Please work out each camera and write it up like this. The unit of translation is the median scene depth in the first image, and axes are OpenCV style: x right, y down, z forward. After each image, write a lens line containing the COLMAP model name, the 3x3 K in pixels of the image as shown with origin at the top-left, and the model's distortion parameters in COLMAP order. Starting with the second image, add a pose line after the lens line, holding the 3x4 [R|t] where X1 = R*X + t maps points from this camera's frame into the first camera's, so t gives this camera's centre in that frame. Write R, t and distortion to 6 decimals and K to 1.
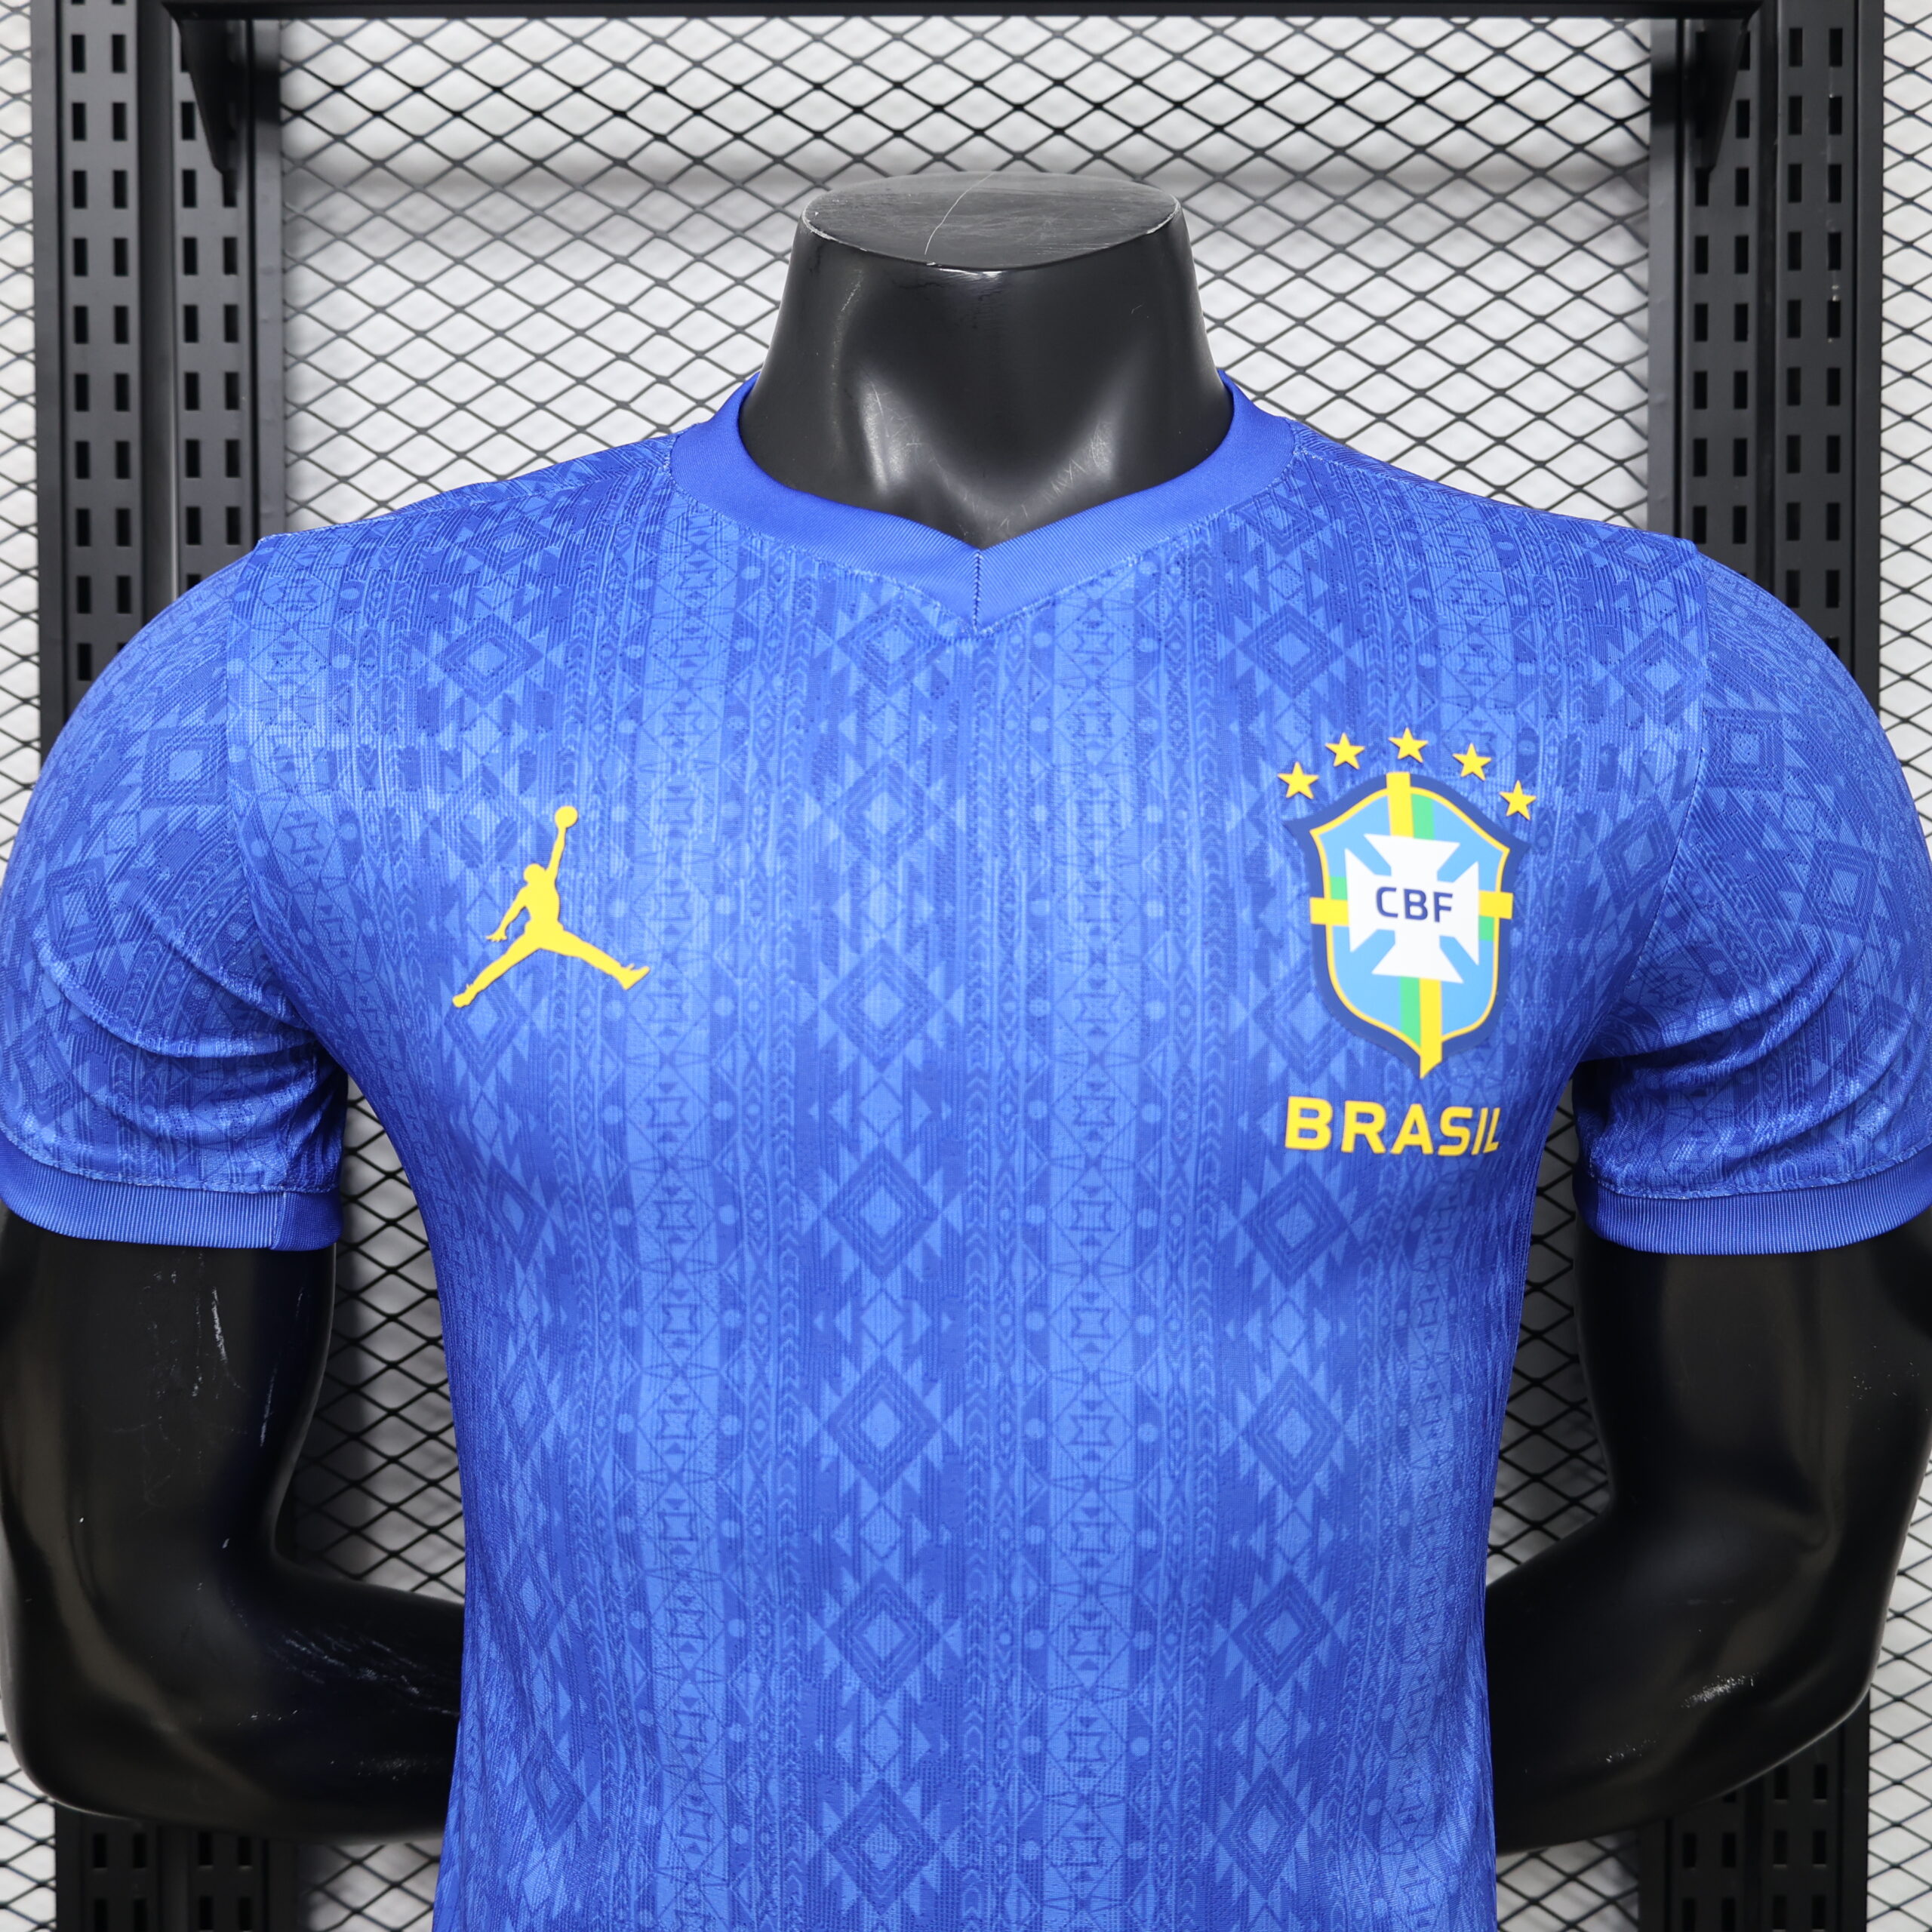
lens RADIAL K [[1959.6, 0, 941.6], [0, 1959.6, 933.6], [0, 0, 1]] dist [-0.013900, 0.000000]
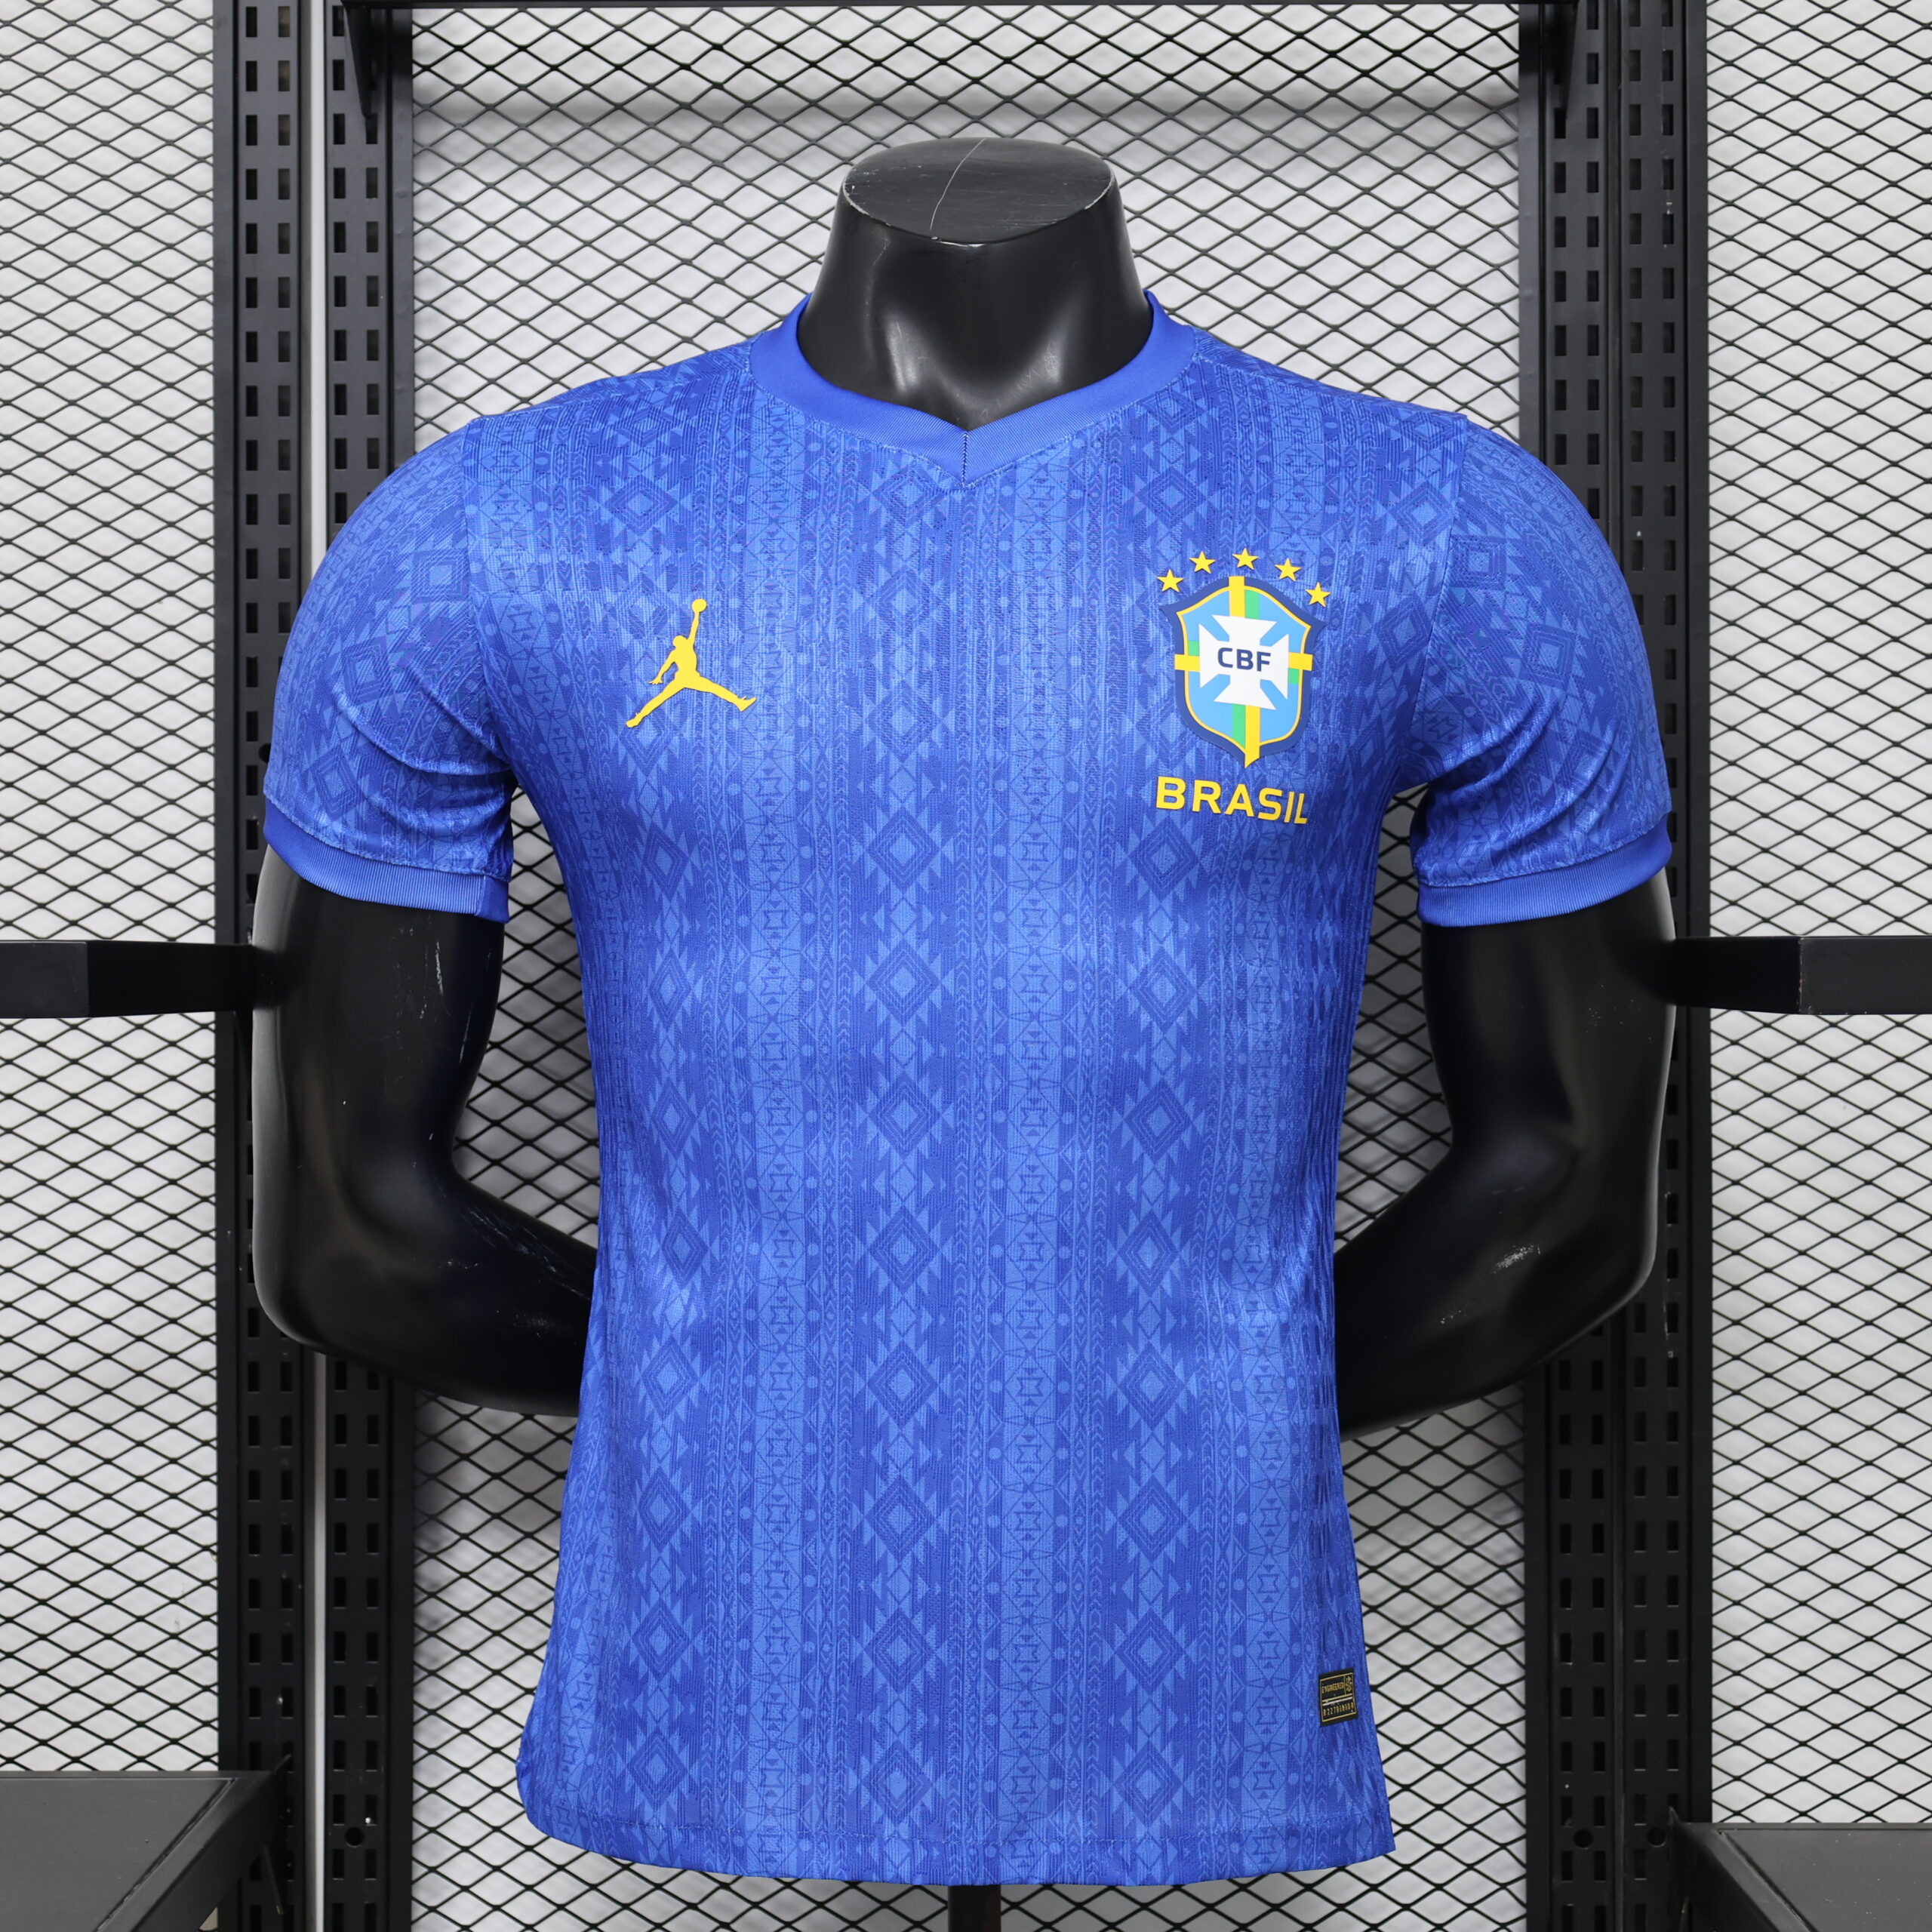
lens RADIAL K [[3792.8, 0, 964.0], [0, 3792.8, 957.2], [0, 0, 1]] dist [-0.037180, 0.000000]
pose [[0.999989, -0.001901, -0.004397, 0.028621], [0.001795, 0.999713, -0.023904, 0.268881], [0.004441, 0.023896, 0.999705, -1.842377]]
